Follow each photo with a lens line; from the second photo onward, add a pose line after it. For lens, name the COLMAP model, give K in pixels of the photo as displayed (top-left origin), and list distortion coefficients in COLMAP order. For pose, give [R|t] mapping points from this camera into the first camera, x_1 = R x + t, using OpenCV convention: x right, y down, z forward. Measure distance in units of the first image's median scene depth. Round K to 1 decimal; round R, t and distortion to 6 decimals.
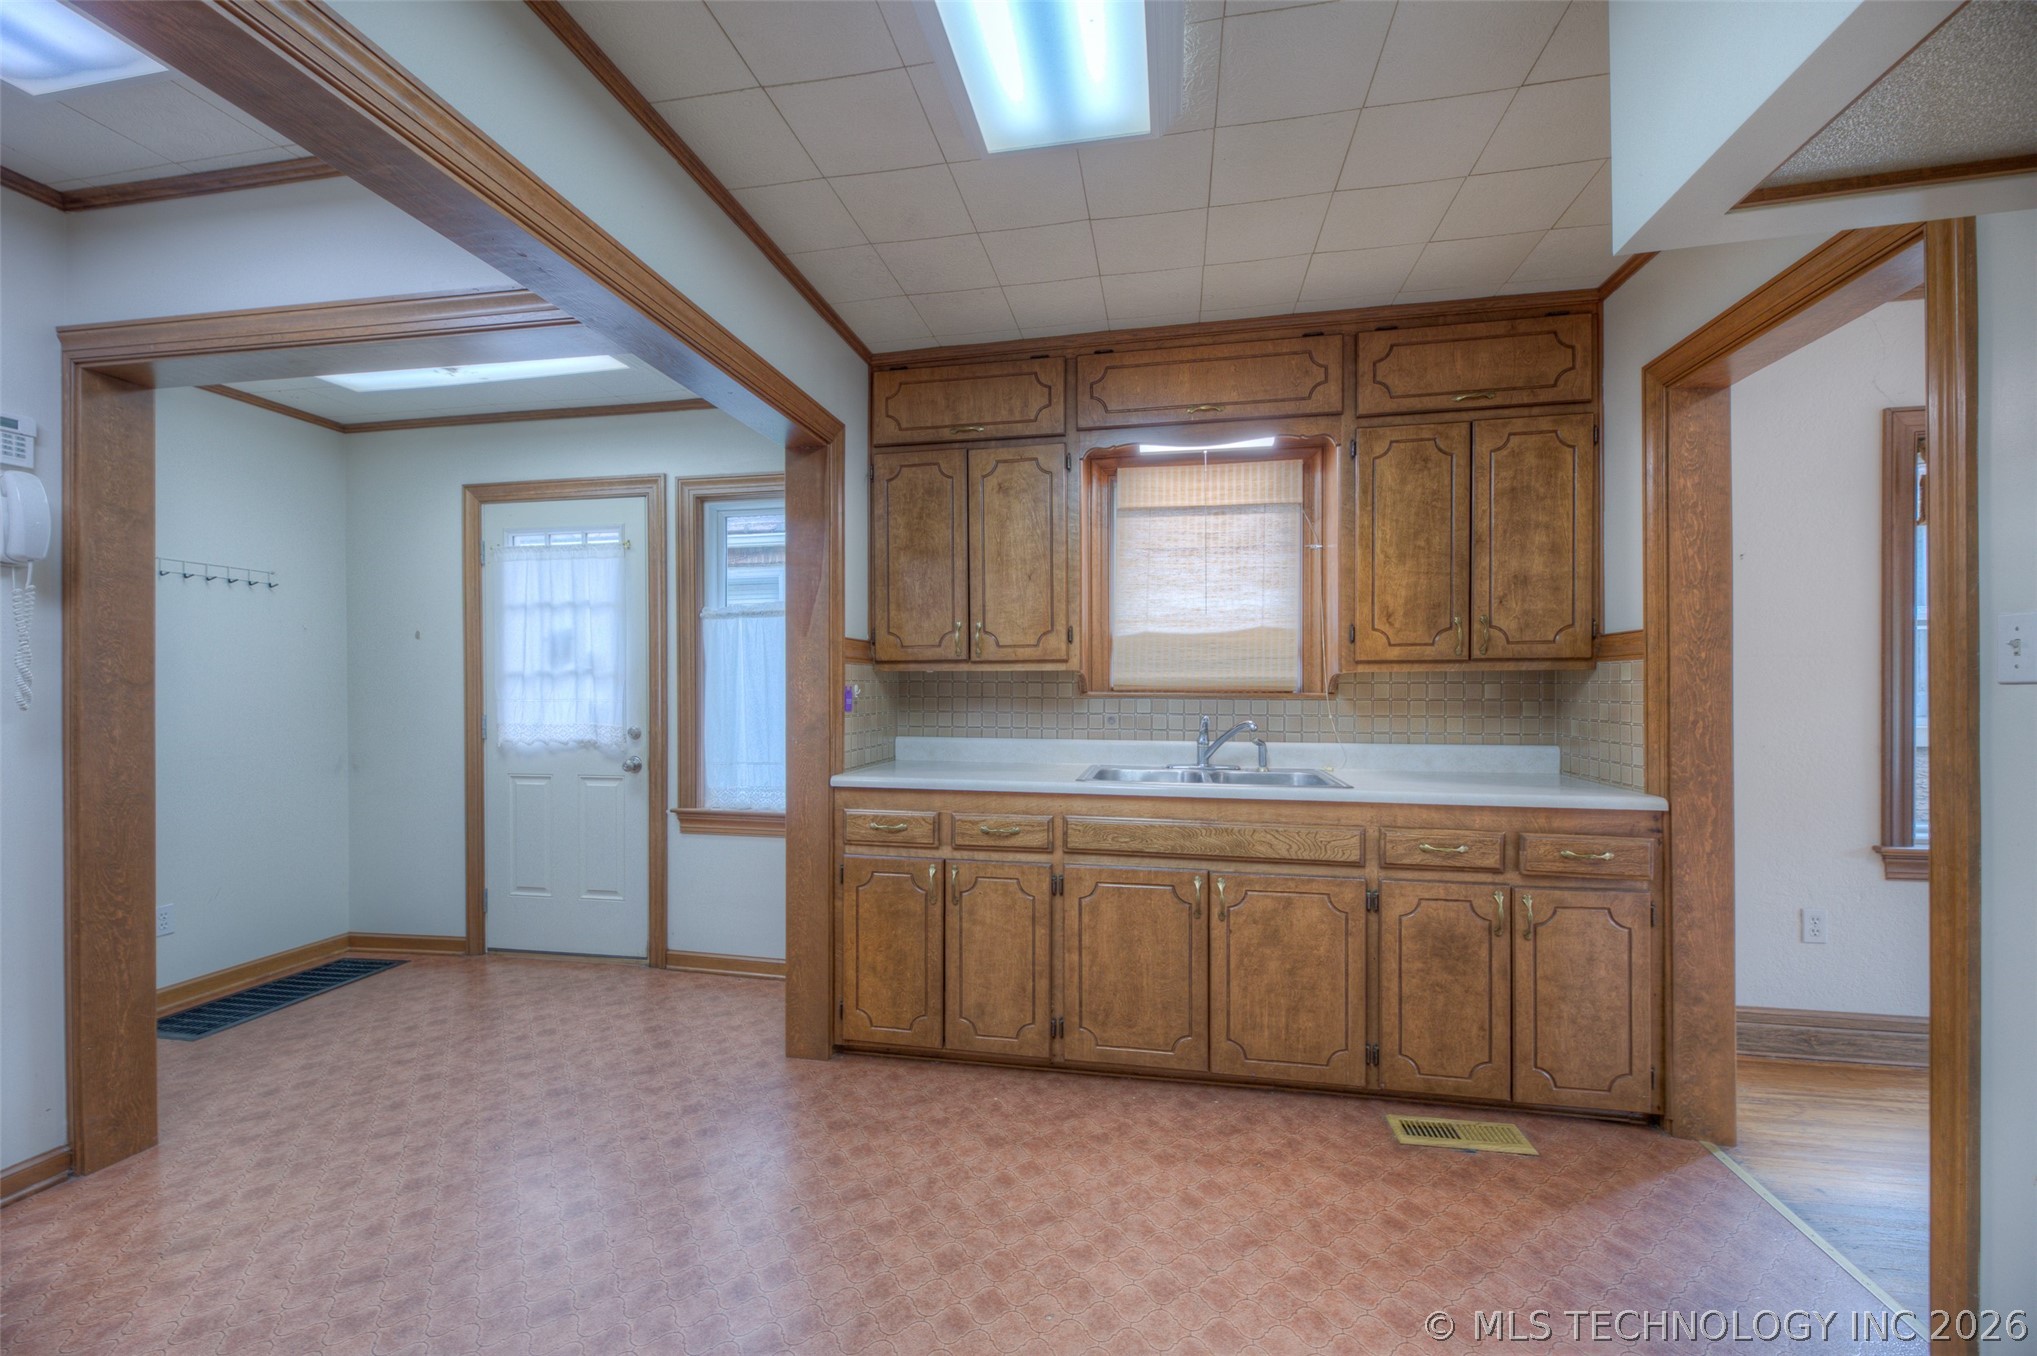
lens RADIAL K [[809.8, 0, 1020.0], [0, 809.8, 696.7], [0, 0, 1]] dist [0.009915, -0.003027]
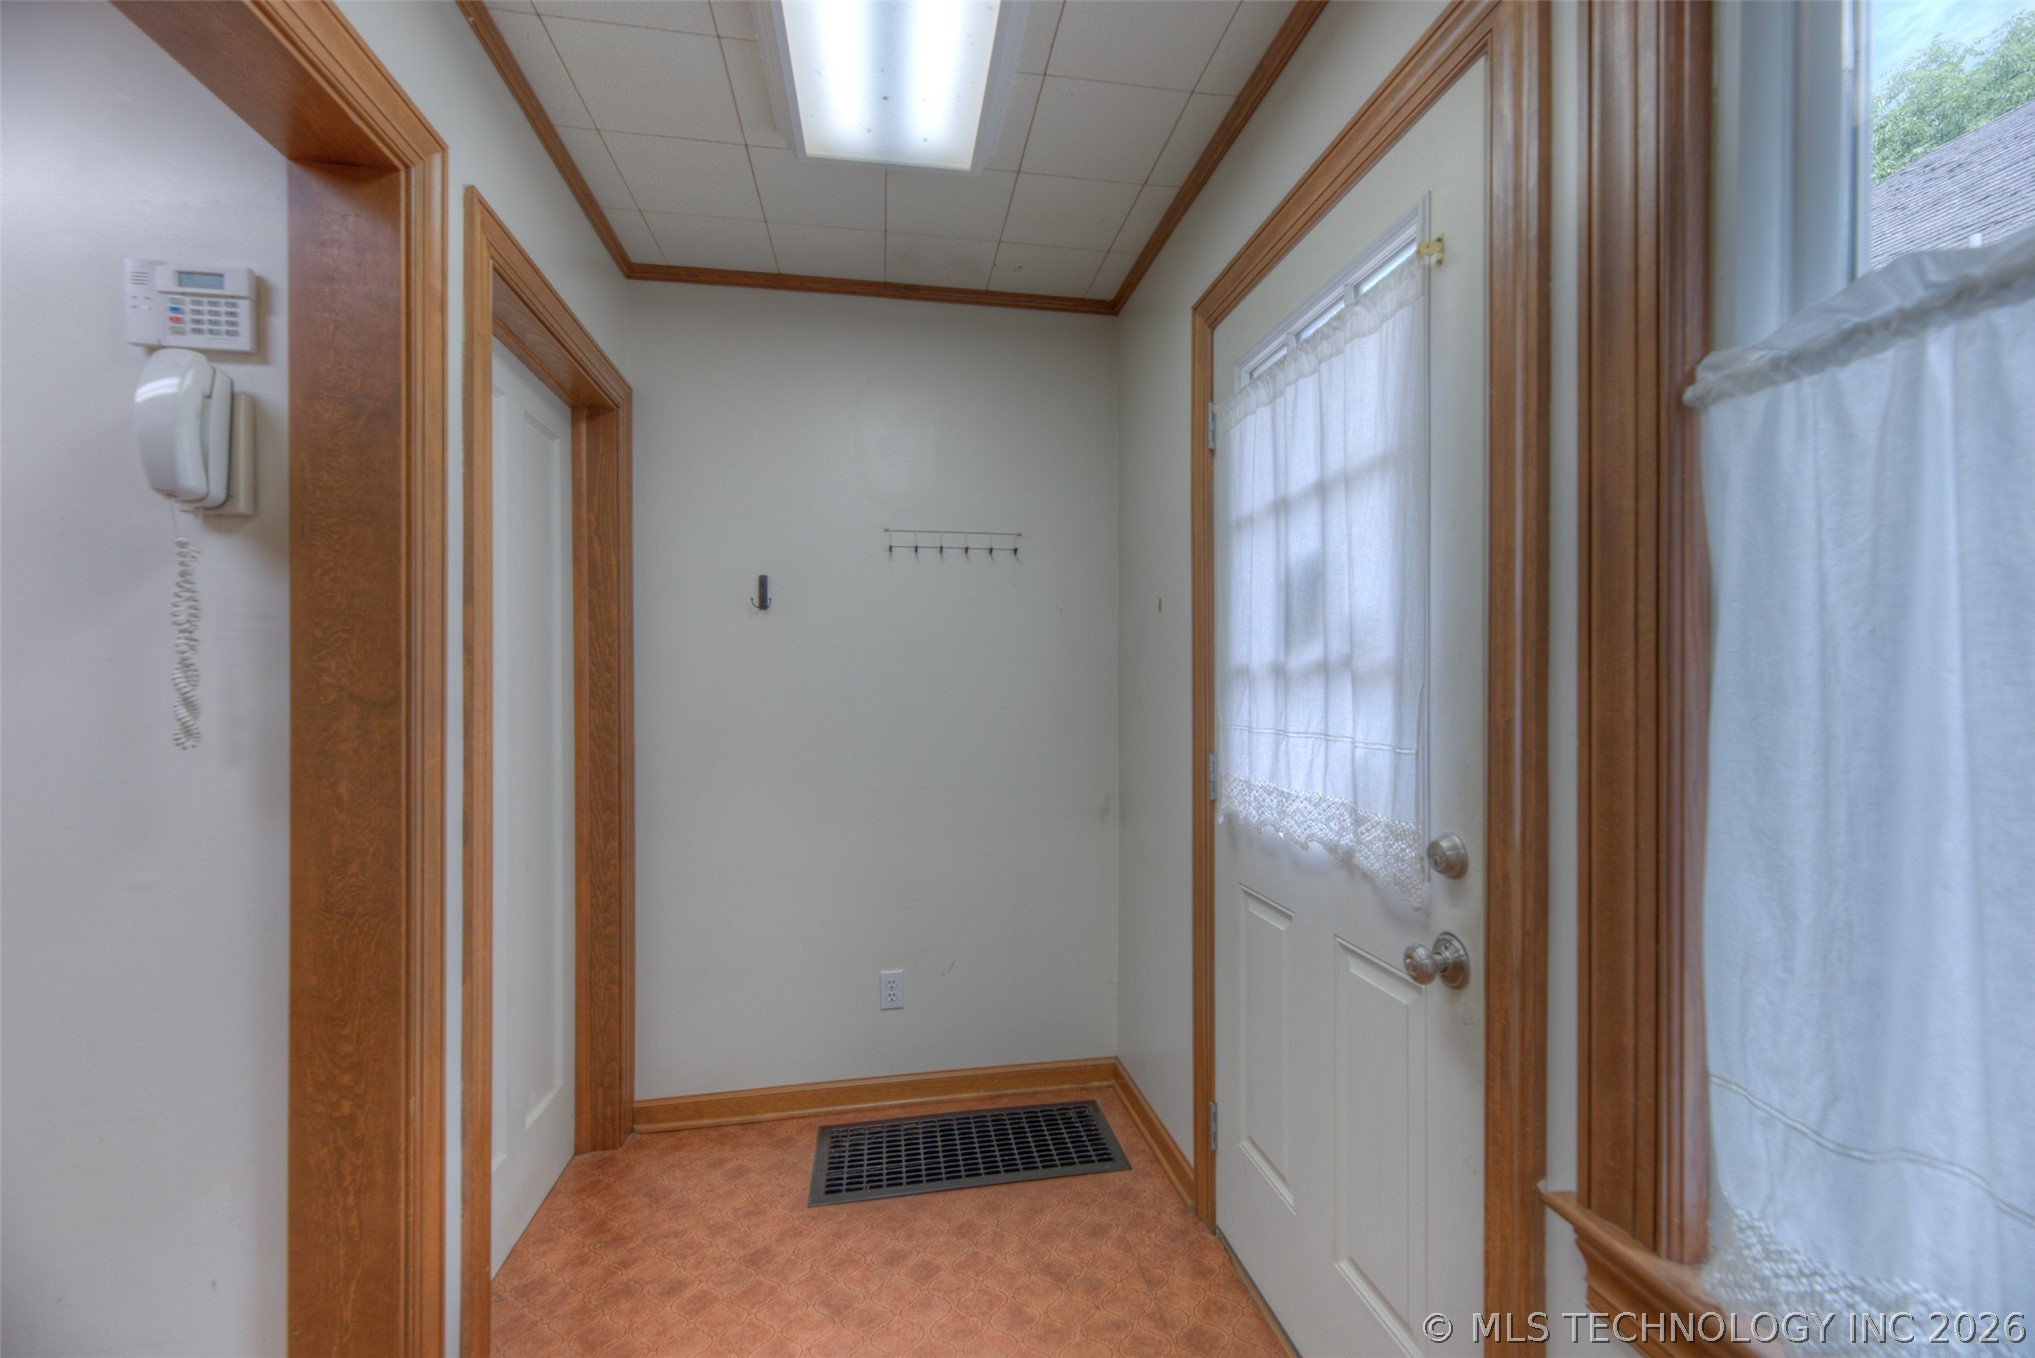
lens RADIAL K [[809.0, 0, 1015.4], [0, 809.0, 684.6], [0, 0, 1]] dist [0.009915, -0.003027]
pose [[0.347222, 0.005408, -0.937767, -0.332534], [-0.008791, 0.999958, 0.002512, -0.027606], [0.937742, 0.007372, 0.347255, 1.004500]]
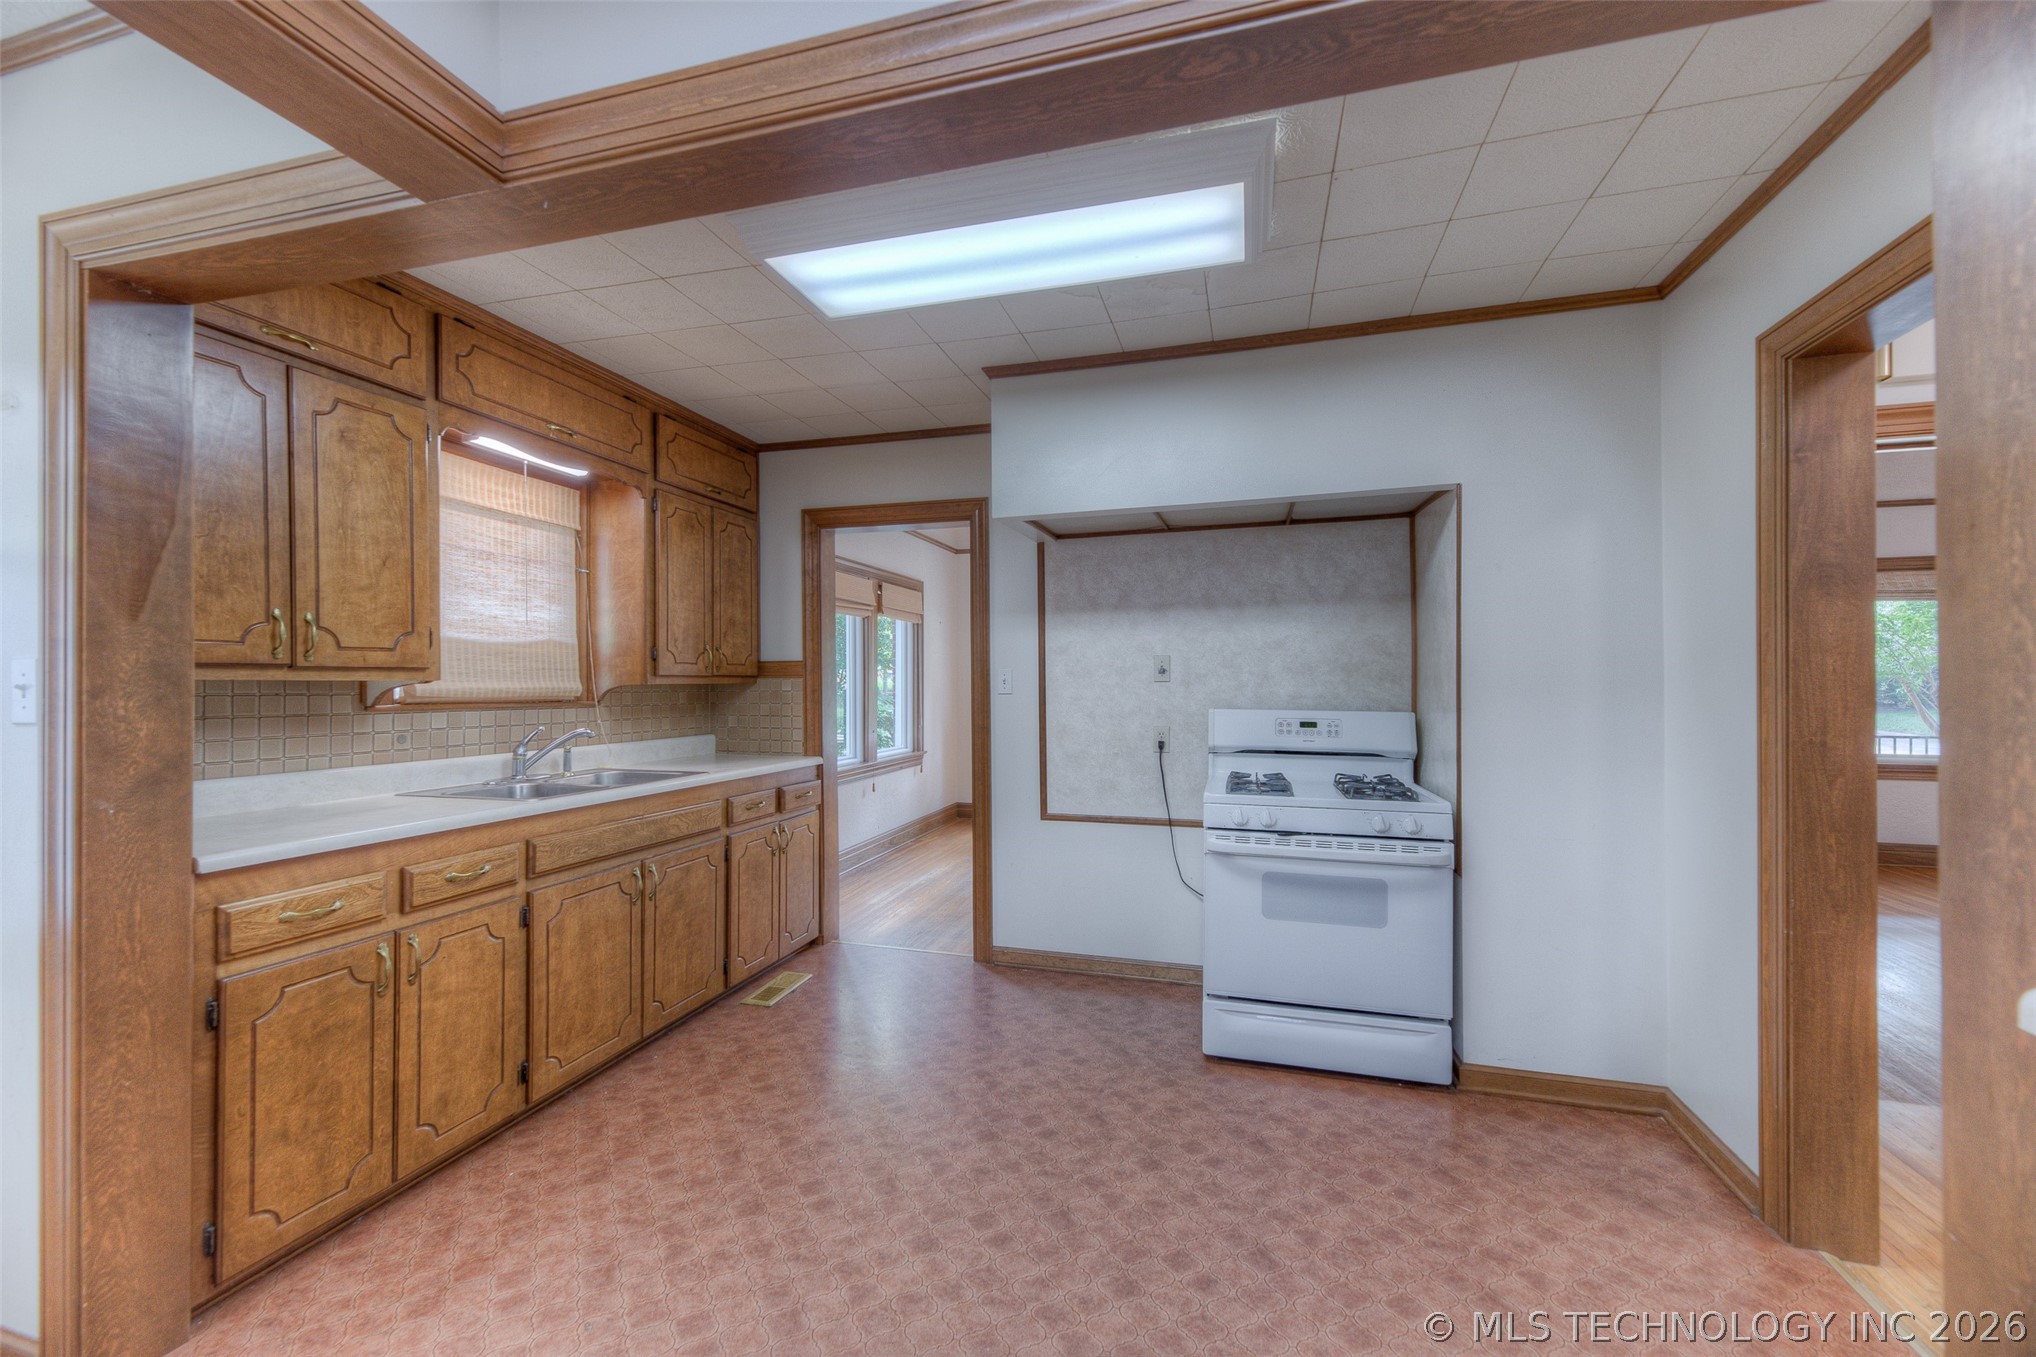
lens RADIAL K [[809.4, 0, 1037.7], [0, 809.4, 680.3], [0, 0, 1]] dist [0.009915, -0.003027]
pose [[0.065206, 0.005308, 0.997858, -0.806979], [0.010060, 0.999932, -0.005976, -0.023567], [-0.997821, 0.010428, 0.065149, 0.344146]]
